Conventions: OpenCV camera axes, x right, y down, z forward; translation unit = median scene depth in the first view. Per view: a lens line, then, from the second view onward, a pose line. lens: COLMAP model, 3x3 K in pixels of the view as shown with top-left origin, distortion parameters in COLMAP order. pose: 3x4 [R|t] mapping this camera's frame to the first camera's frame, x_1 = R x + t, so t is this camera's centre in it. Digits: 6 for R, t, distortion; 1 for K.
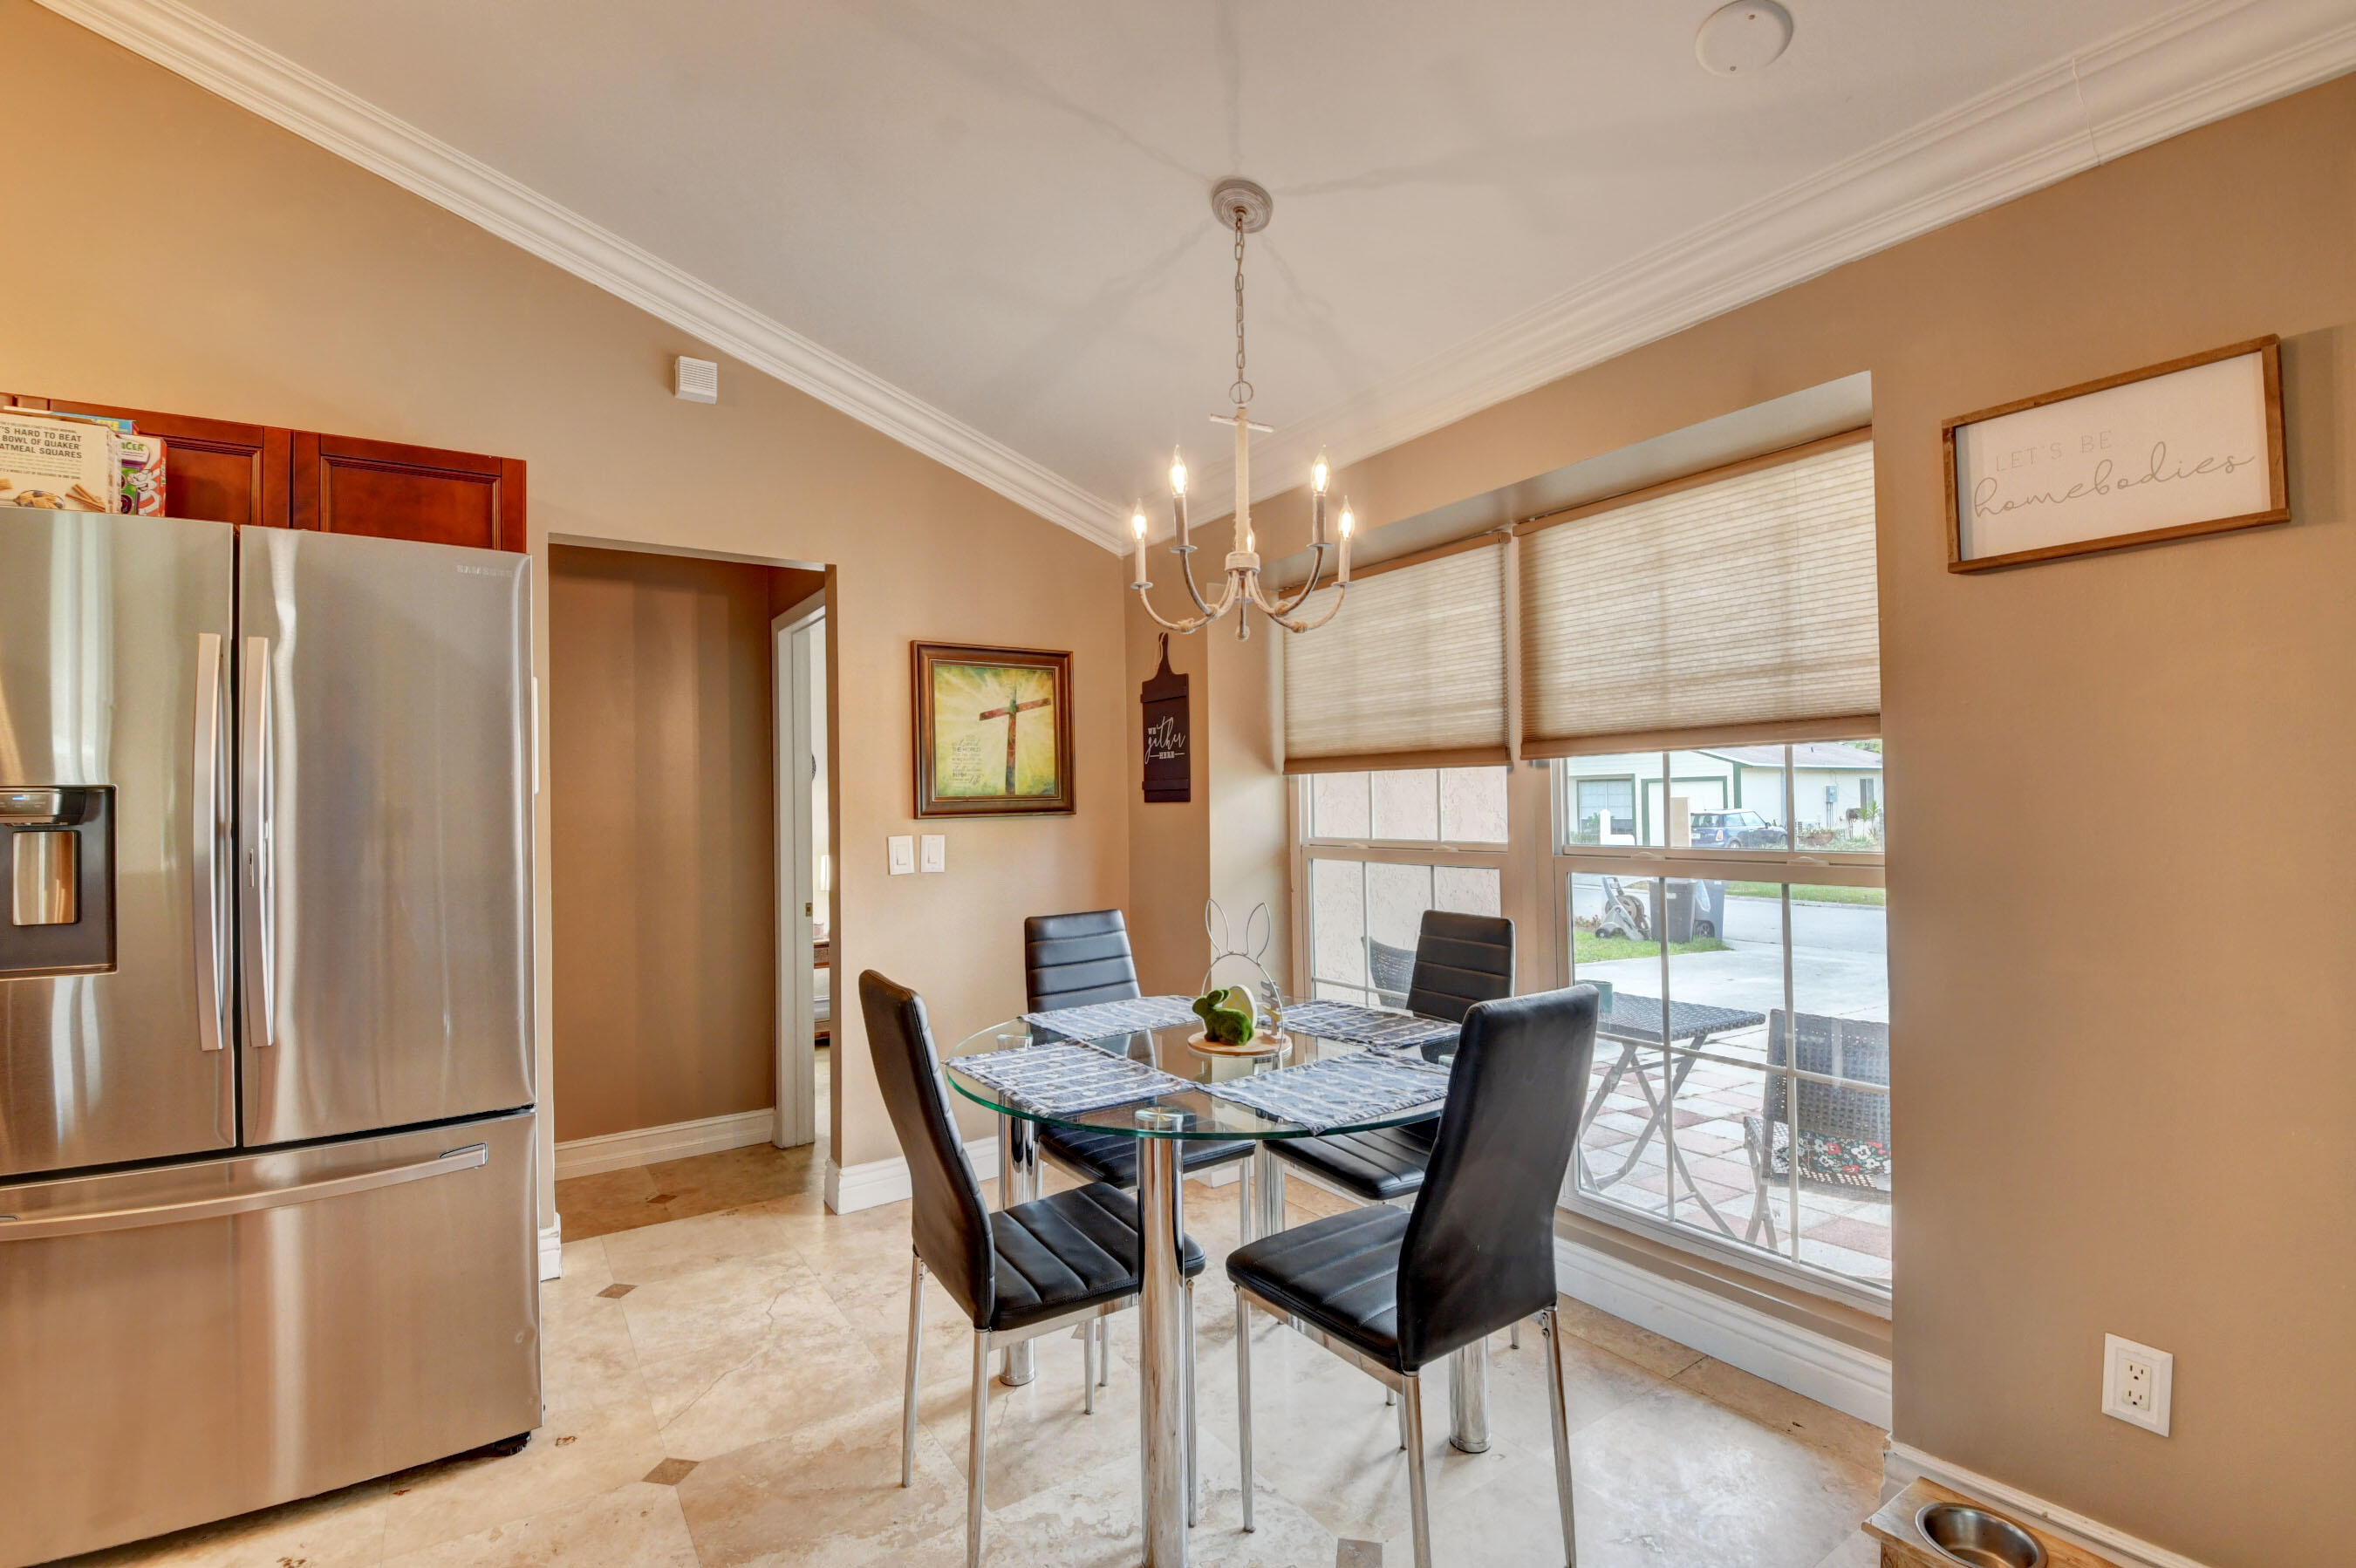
lens RADIAL K [[1044.3, 0, 1174.9], [0, 1044.3, 786.0], [0, 0, 1]] dist [0.001658, 0.000055]
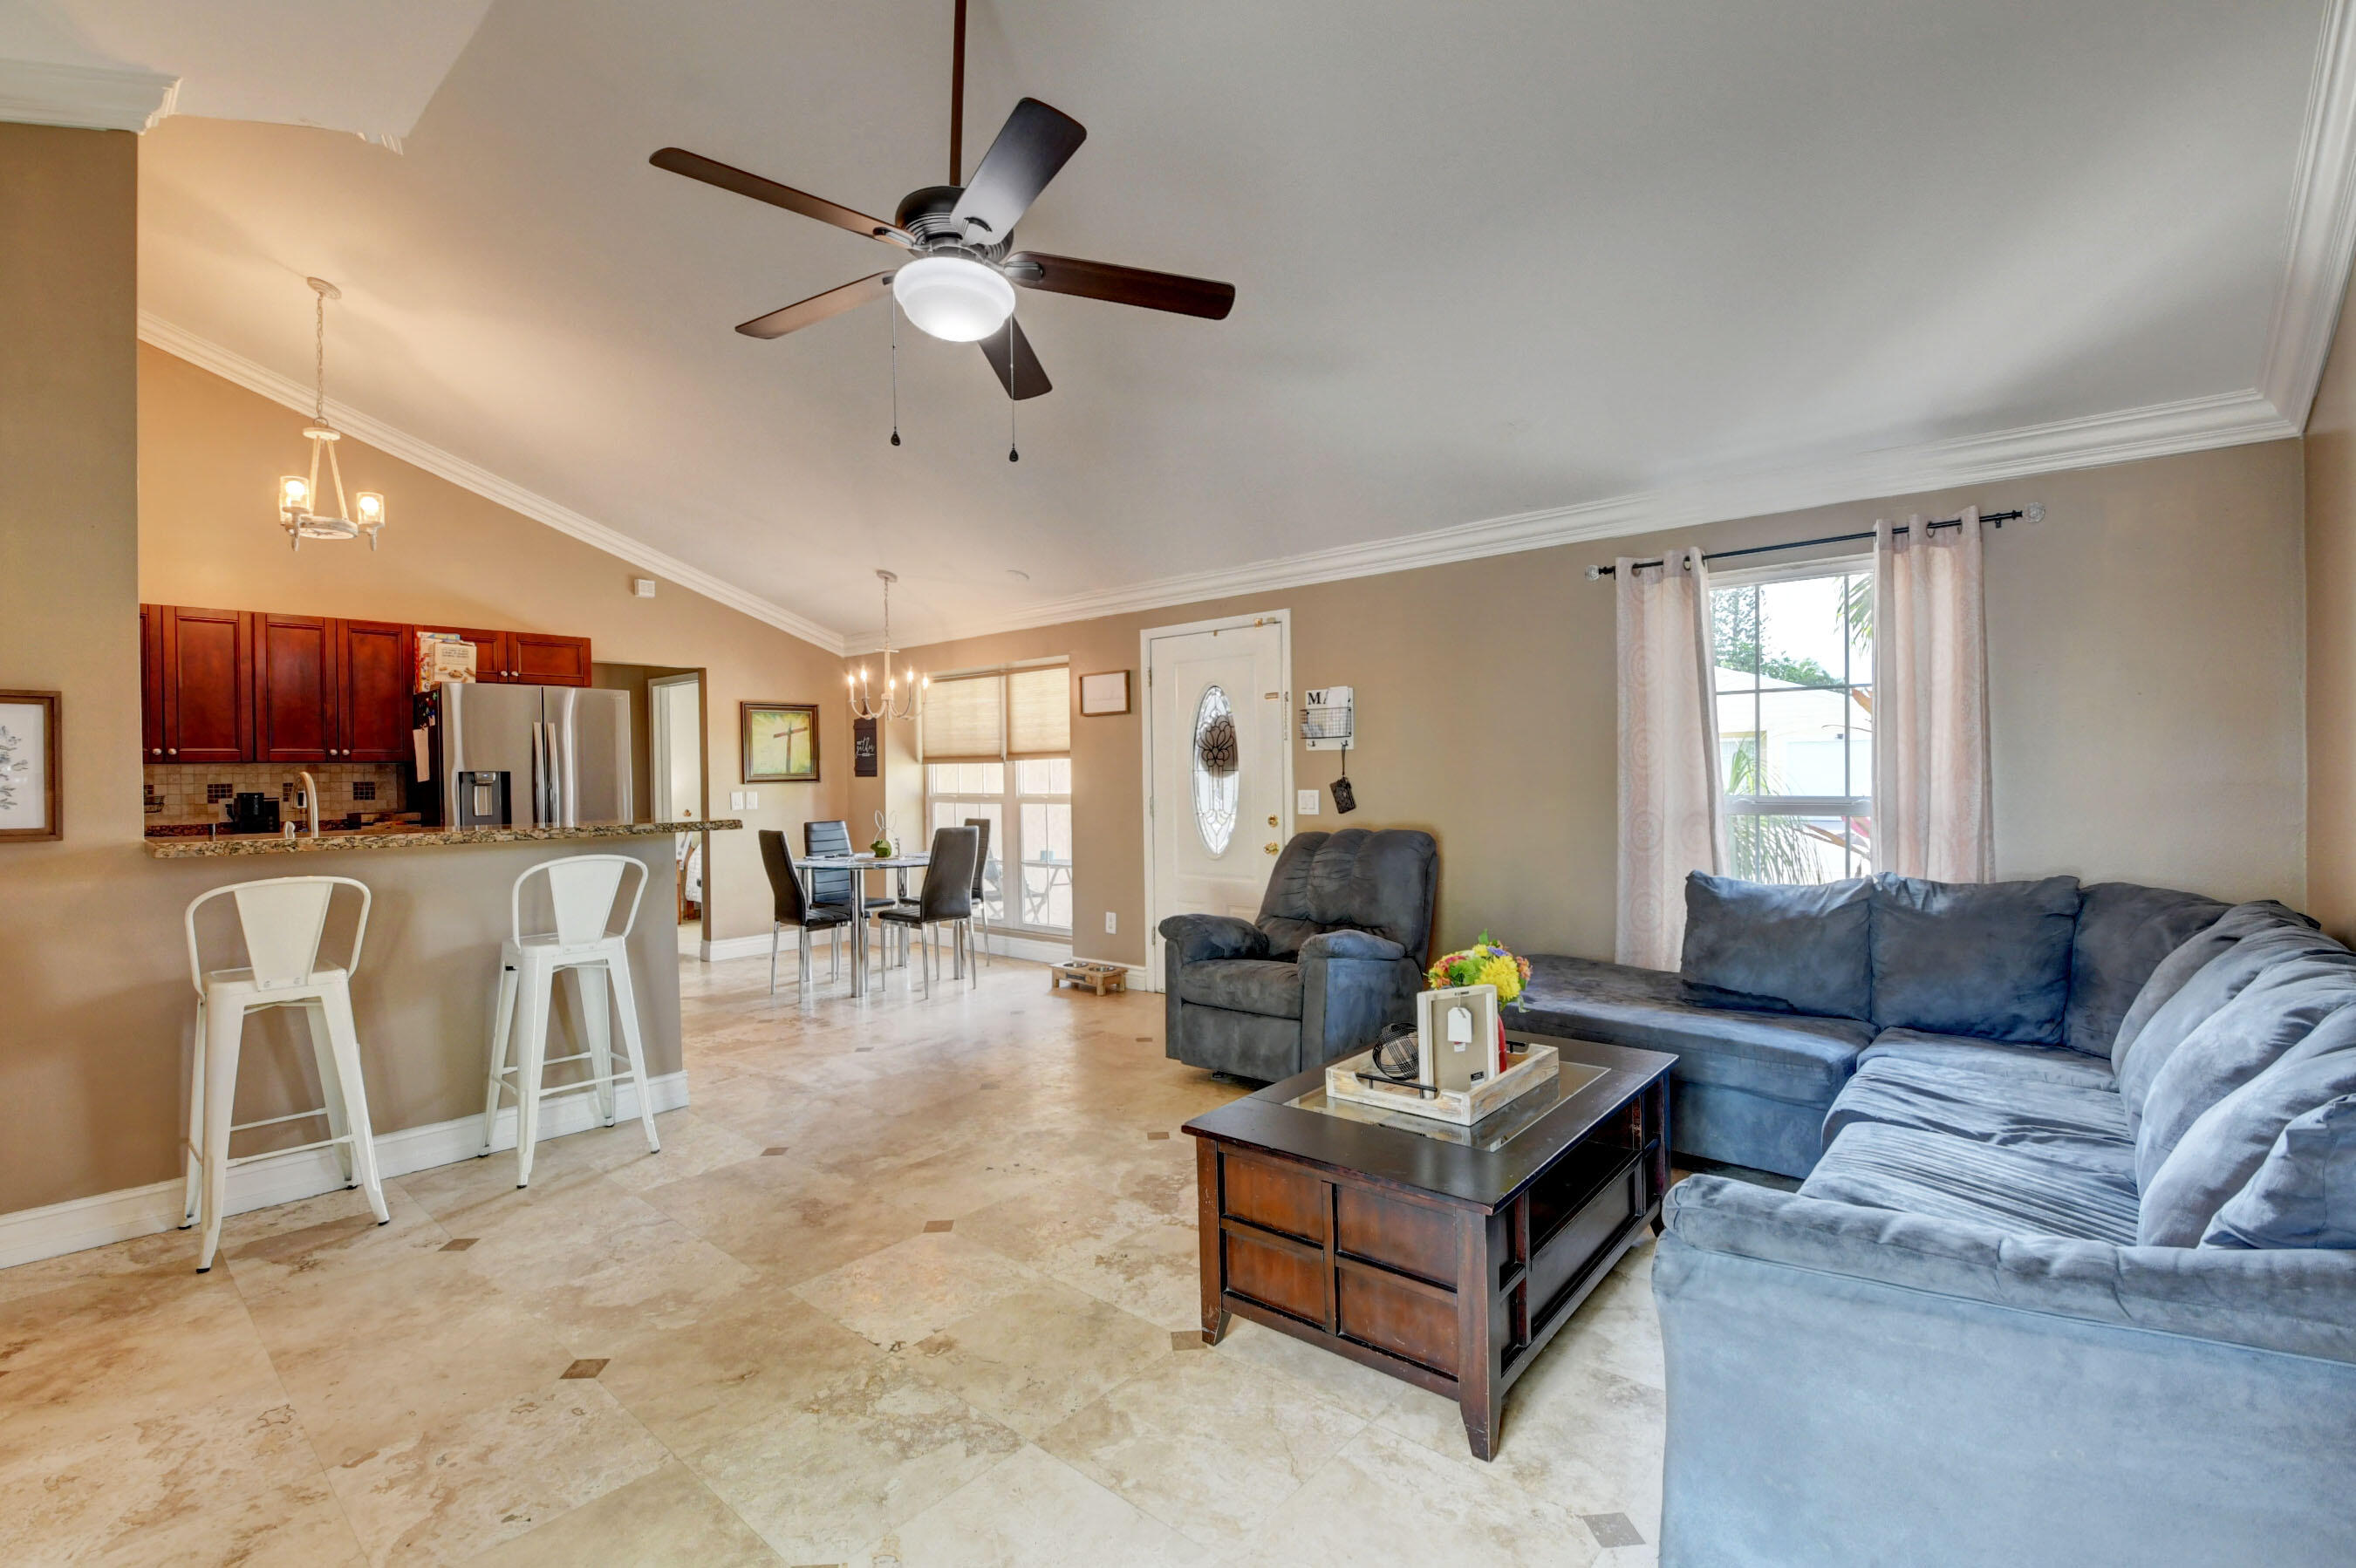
lens RADIAL K [[1044.3, 0, 1183.1], [0, 1044.3, 779.3], [0, 0, 1]] dist [0.001658, 0.000055]
pose [[0.964960, -0.000136, 0.262395, 0.067256], [-0.003533, 0.999902, 0.013512, -0.012695], [-0.262372, -0.013965, 0.964866, -1.455014]]
